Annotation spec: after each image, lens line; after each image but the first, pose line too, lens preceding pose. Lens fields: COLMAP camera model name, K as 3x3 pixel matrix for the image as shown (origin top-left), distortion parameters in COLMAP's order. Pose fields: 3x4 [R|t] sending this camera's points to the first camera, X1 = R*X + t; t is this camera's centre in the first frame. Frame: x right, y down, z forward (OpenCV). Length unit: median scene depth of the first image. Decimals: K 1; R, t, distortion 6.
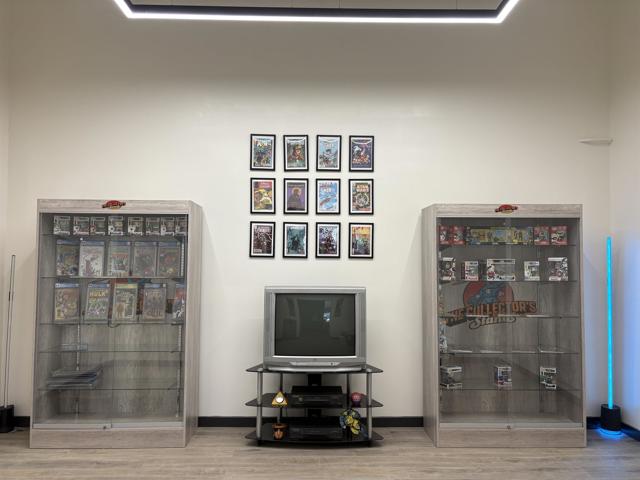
lens RADIAL K [[484.5, 0, 320.0], [0, 484.5, 240.0], [0, 0, 1]] dist [0.050237, -0.062230]
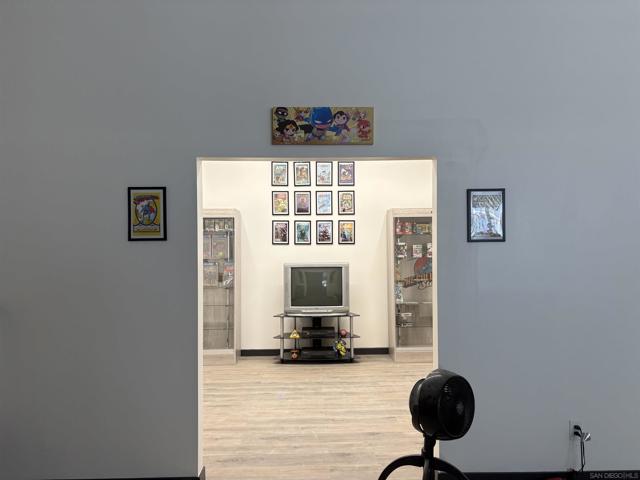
lens RADIAL K [[484.5, 0, 320.0], [0, 484.5, 240.0], [0, 0, 1]] dist [0.050237, -0.062230]
pose [[0.999869, -0.014908, -0.006317, 0.012480], [0.015096, 0.999410, 0.030838, -0.023474], [0.005854, -0.030929, 0.999504, -0.527829]]
